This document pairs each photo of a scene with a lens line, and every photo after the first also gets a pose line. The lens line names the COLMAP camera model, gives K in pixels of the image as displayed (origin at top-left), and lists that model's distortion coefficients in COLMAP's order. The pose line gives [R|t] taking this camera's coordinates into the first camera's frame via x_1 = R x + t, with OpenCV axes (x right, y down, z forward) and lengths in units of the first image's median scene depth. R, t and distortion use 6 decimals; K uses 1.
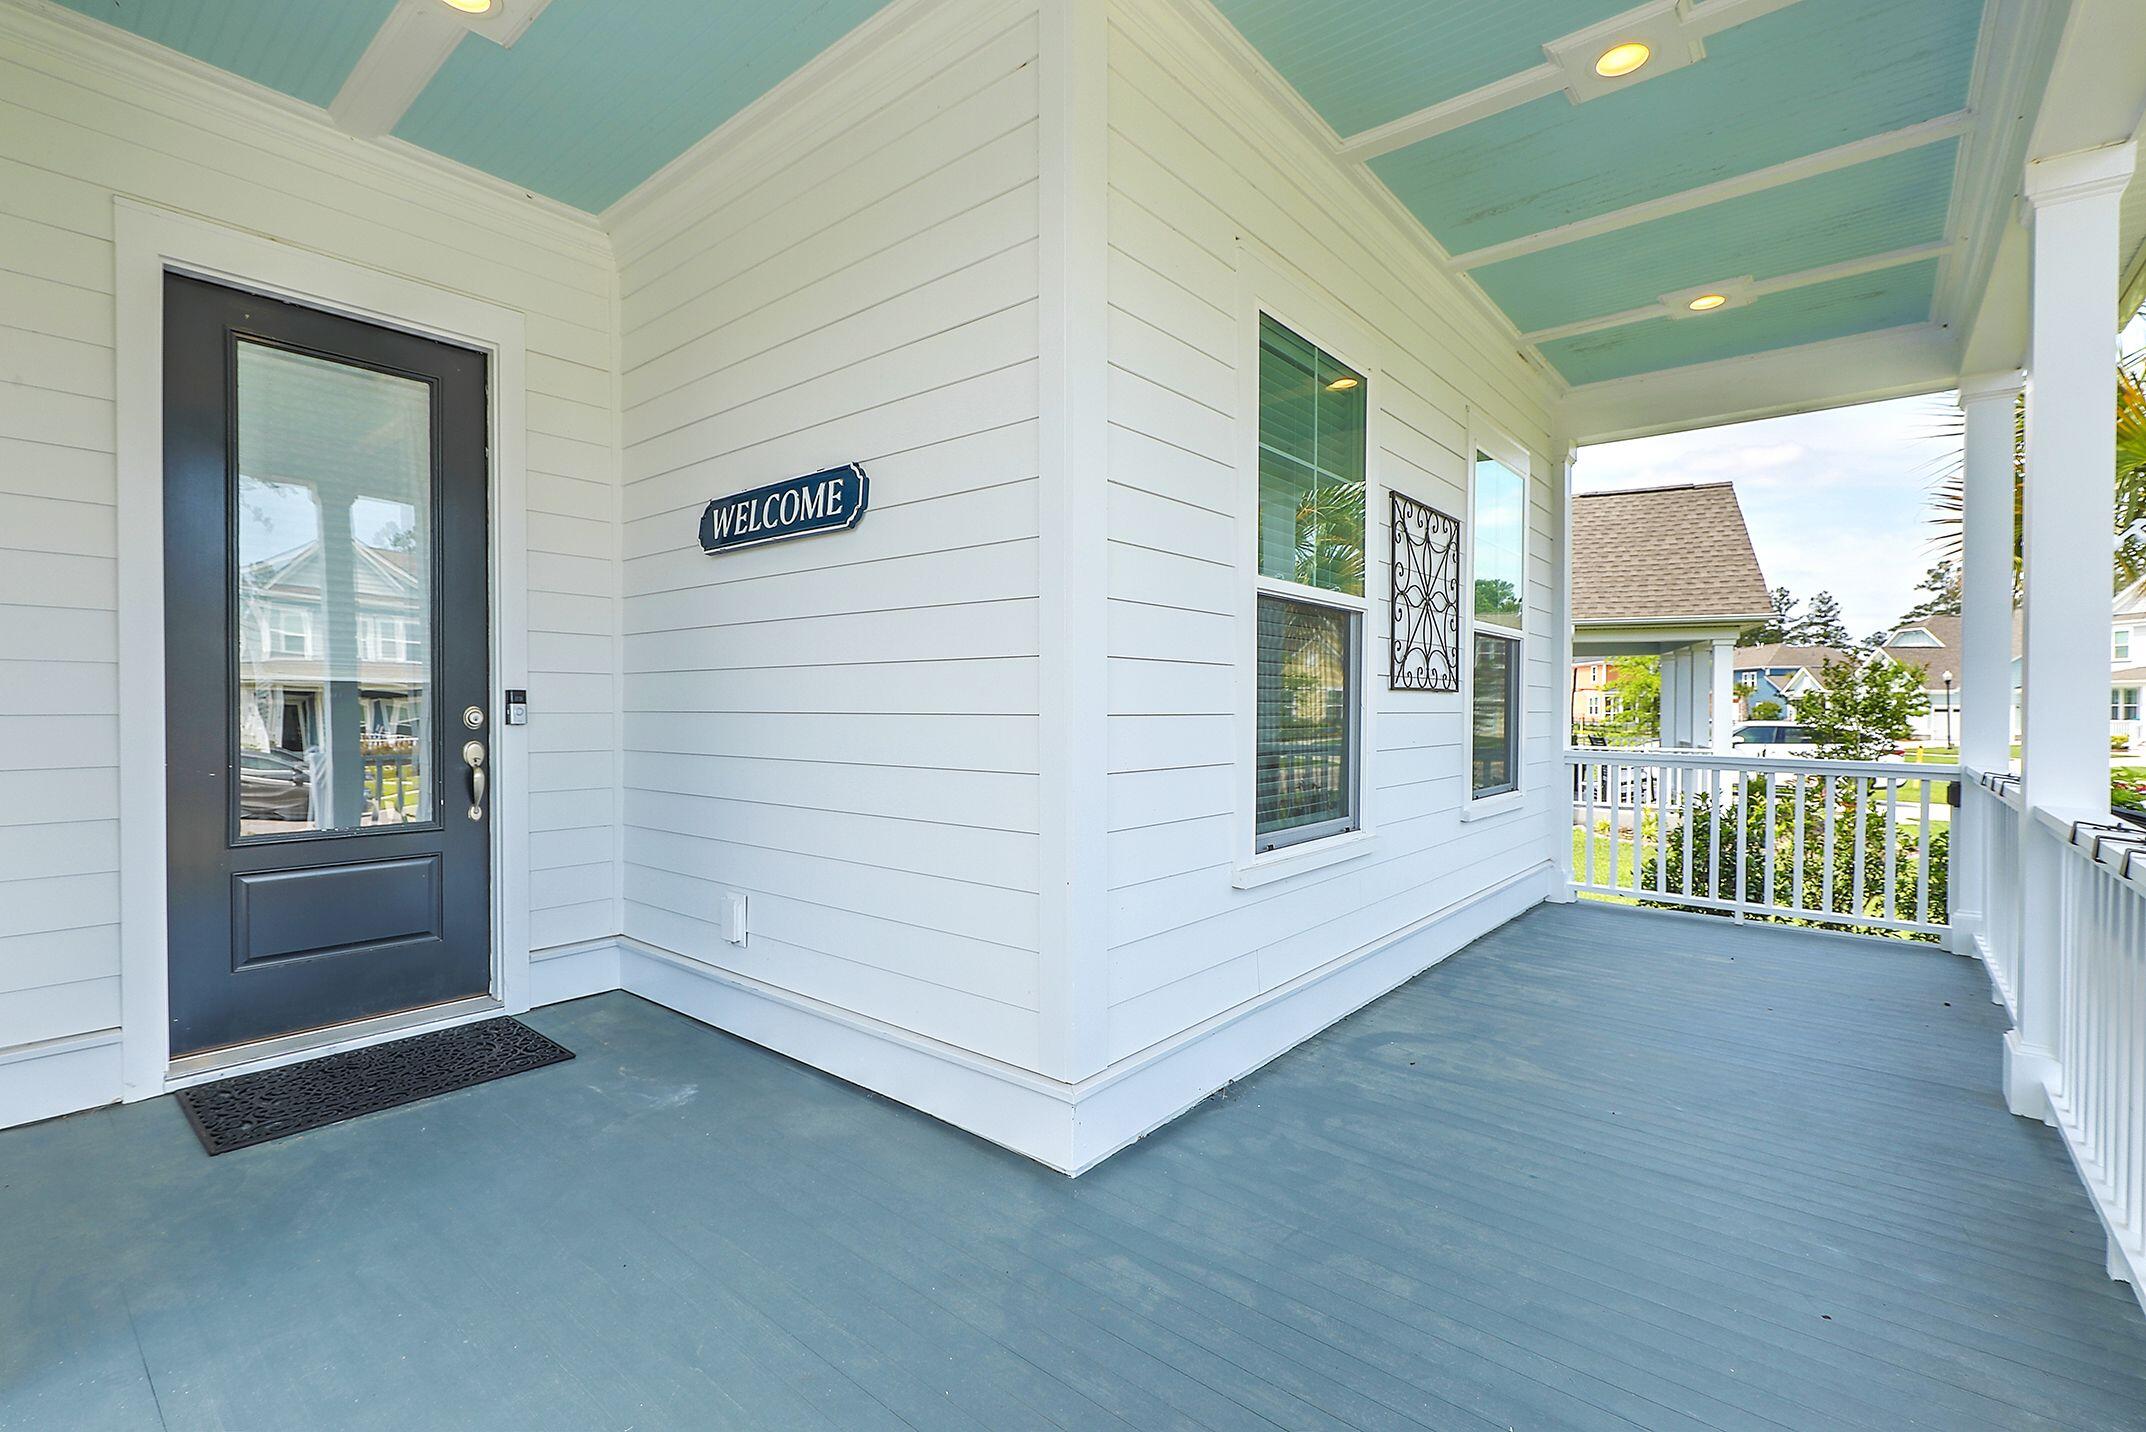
lens RADIAL K [[936.2, 0, 1085.2], [0, 936.2, 719.9], [0, 0, 1]] dist [-0.004820, 0.000644]
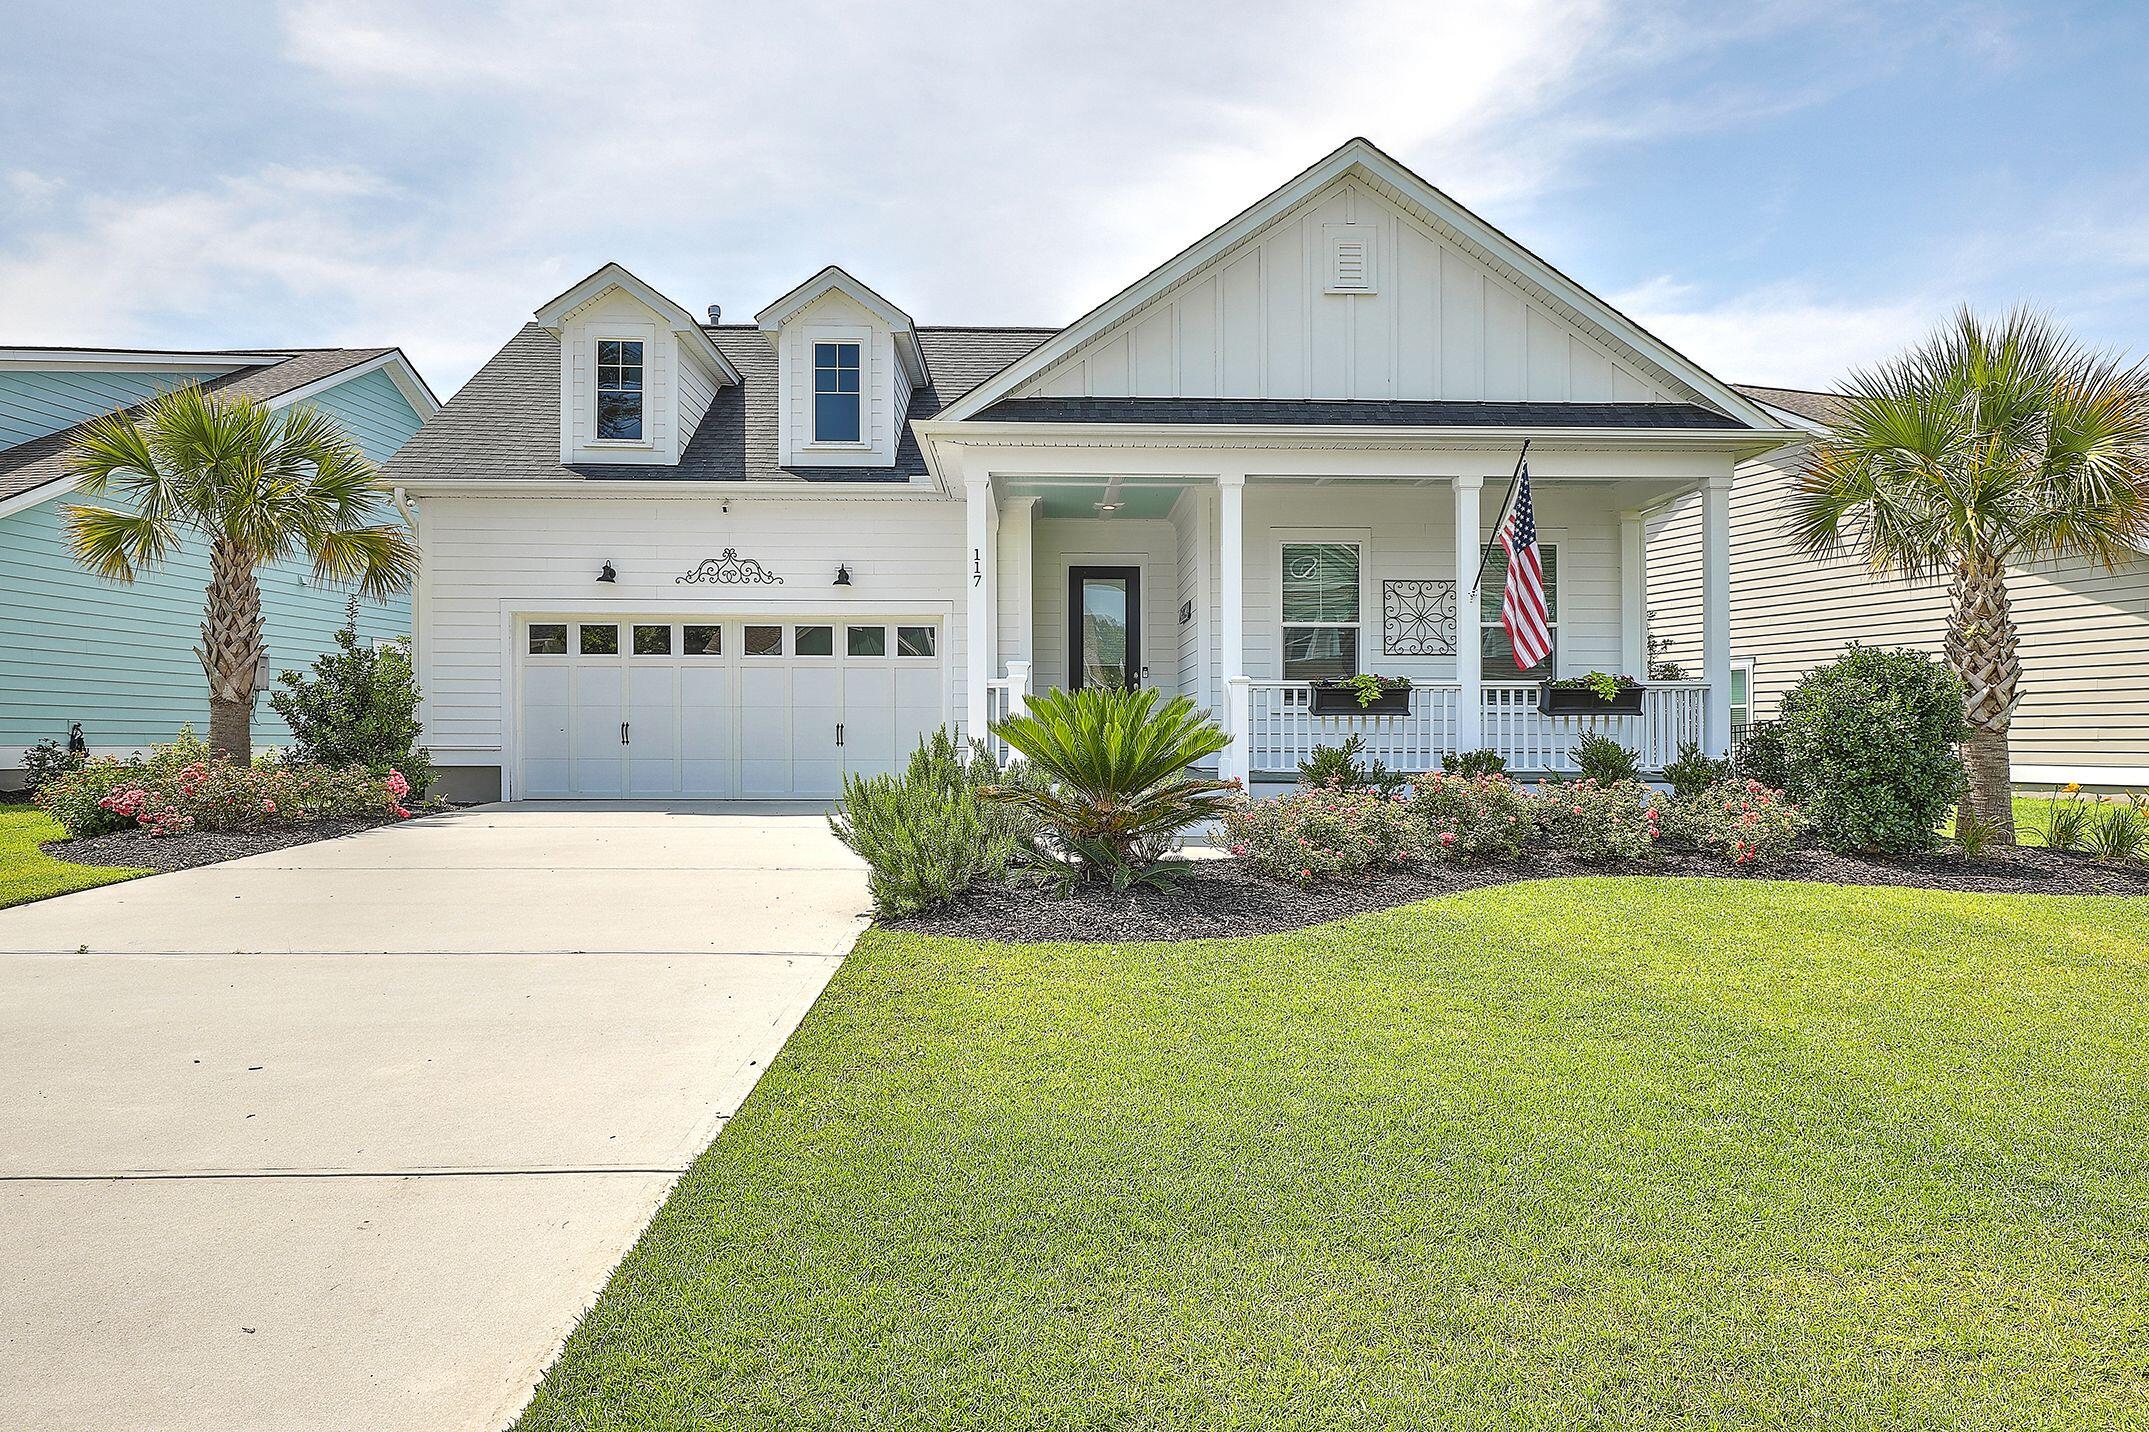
lens RADIAL K [[1472.9, 0, 1071.4], [0, 1472.9, 722.0], [0, 0, 1]] dist [-0.006201, -0.000205]
pose [[0.655836, -0.012095, -0.754807, 3.171644], [-0.009487, 0.999661, -0.024261, 0.291644], [0.754844, 0.023071, 0.655499, -2.621644]]
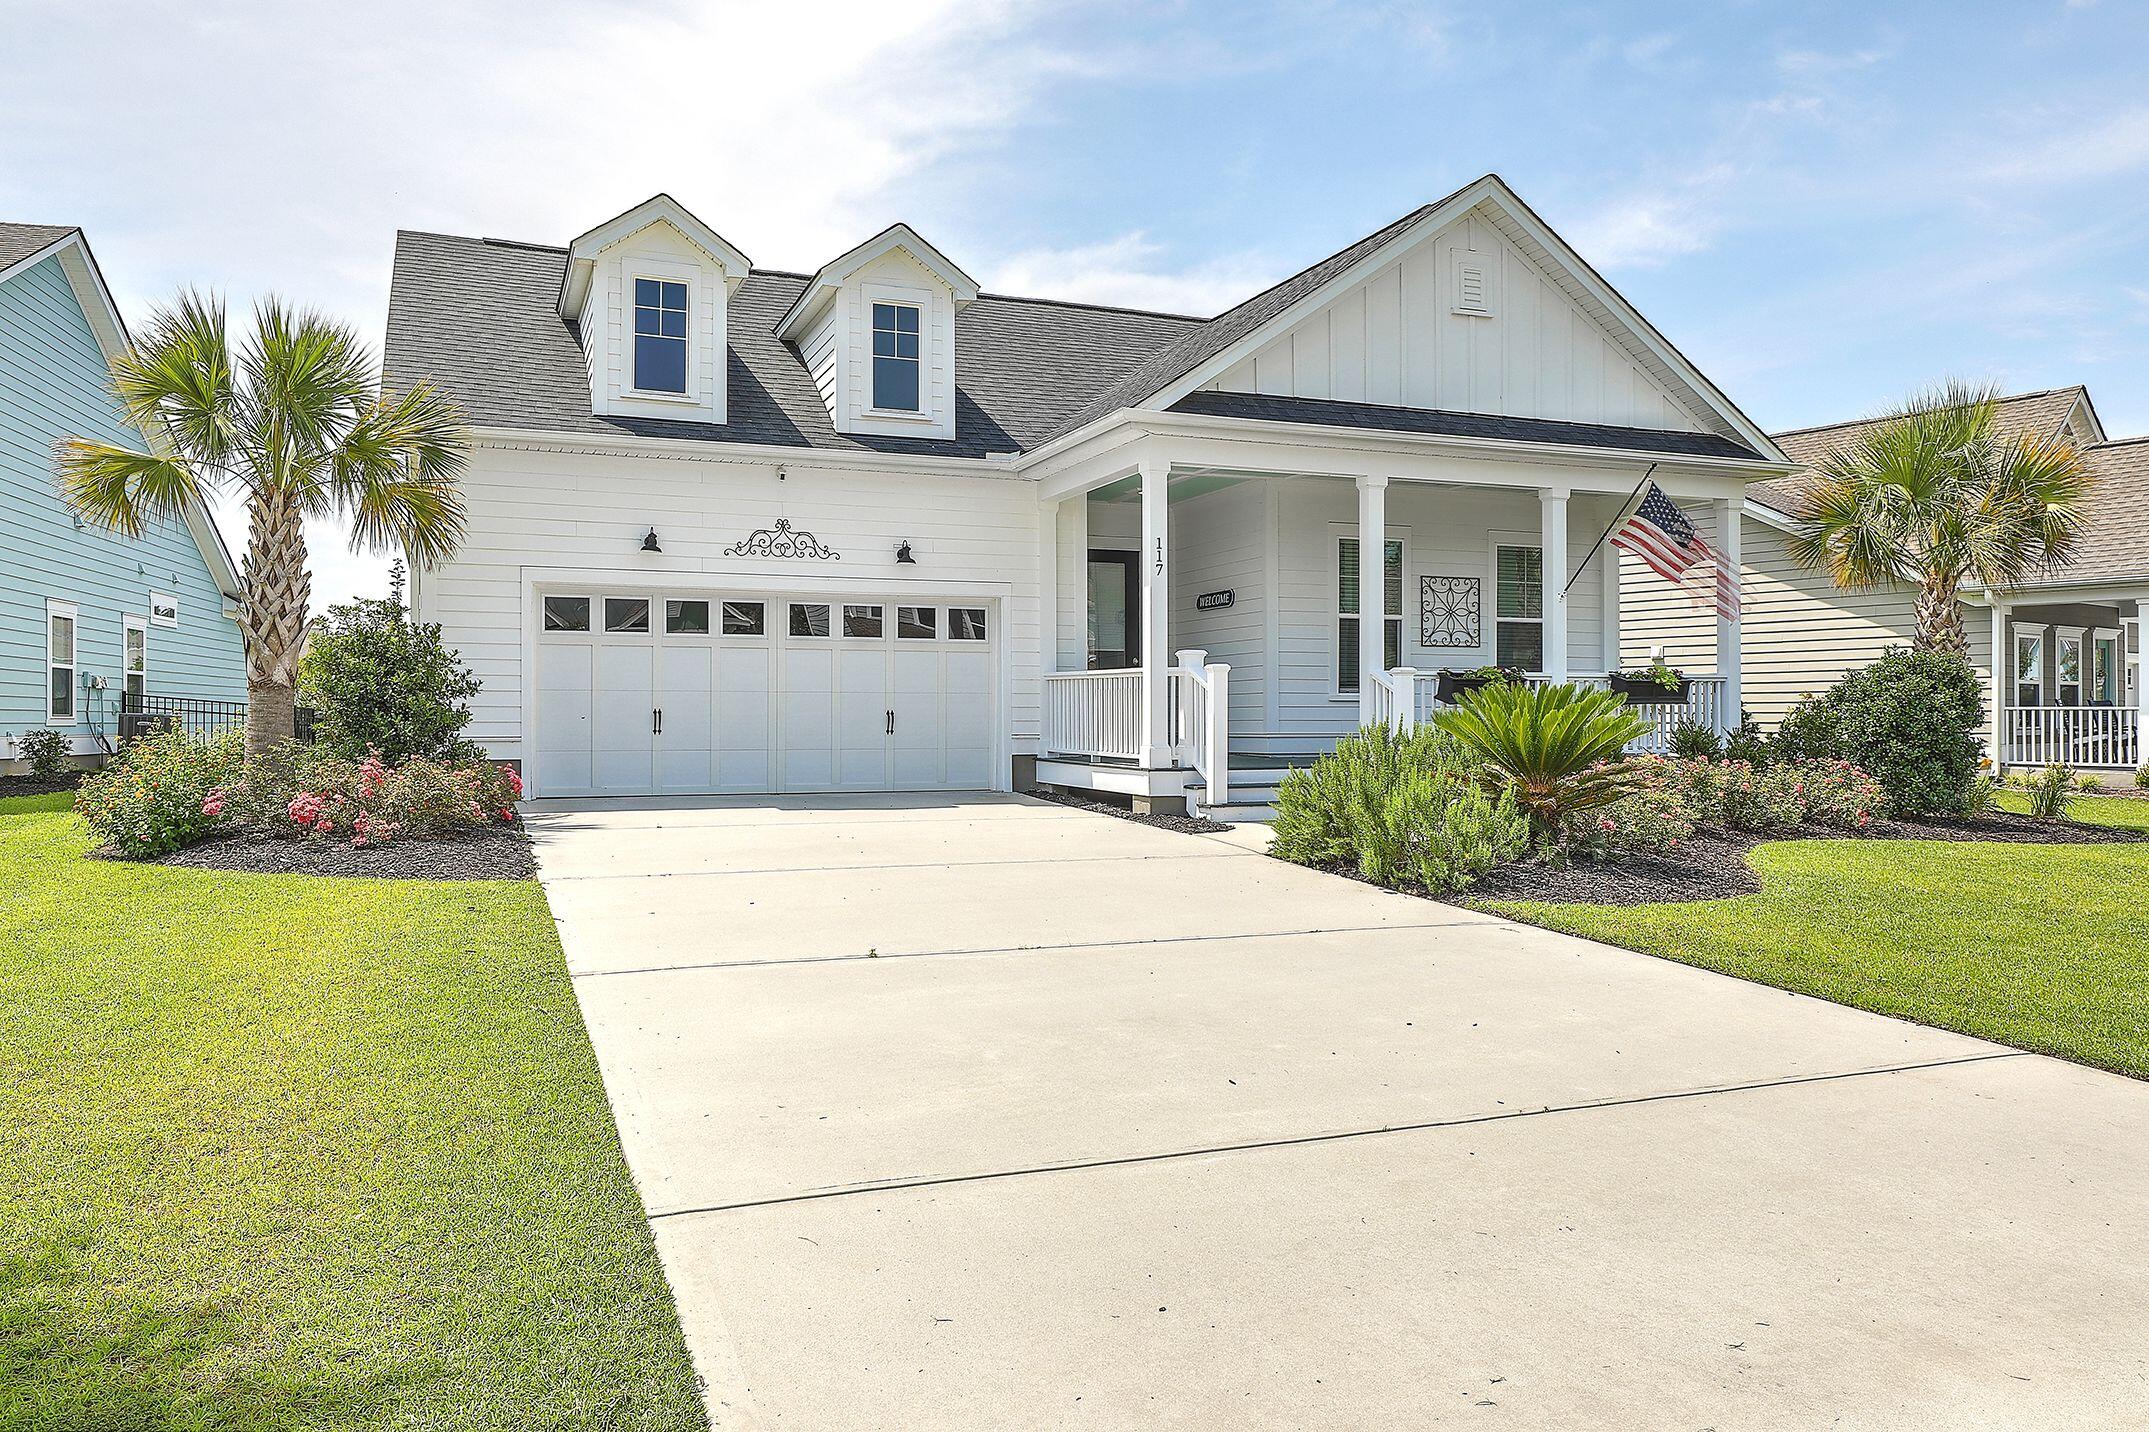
lens RADIAL K [[1651.7, 0, 1062.2], [0, 1651.7, 717.1], [0, 0, 1]] dist [-0.007951, -0.000999]
pose [[0.885417, -0.006913, -0.464747, 1.848645], [-0.001335, 0.999847, -0.017416, 0.295672], [0.464796, 0.016040, 0.885272, -4.299054]]
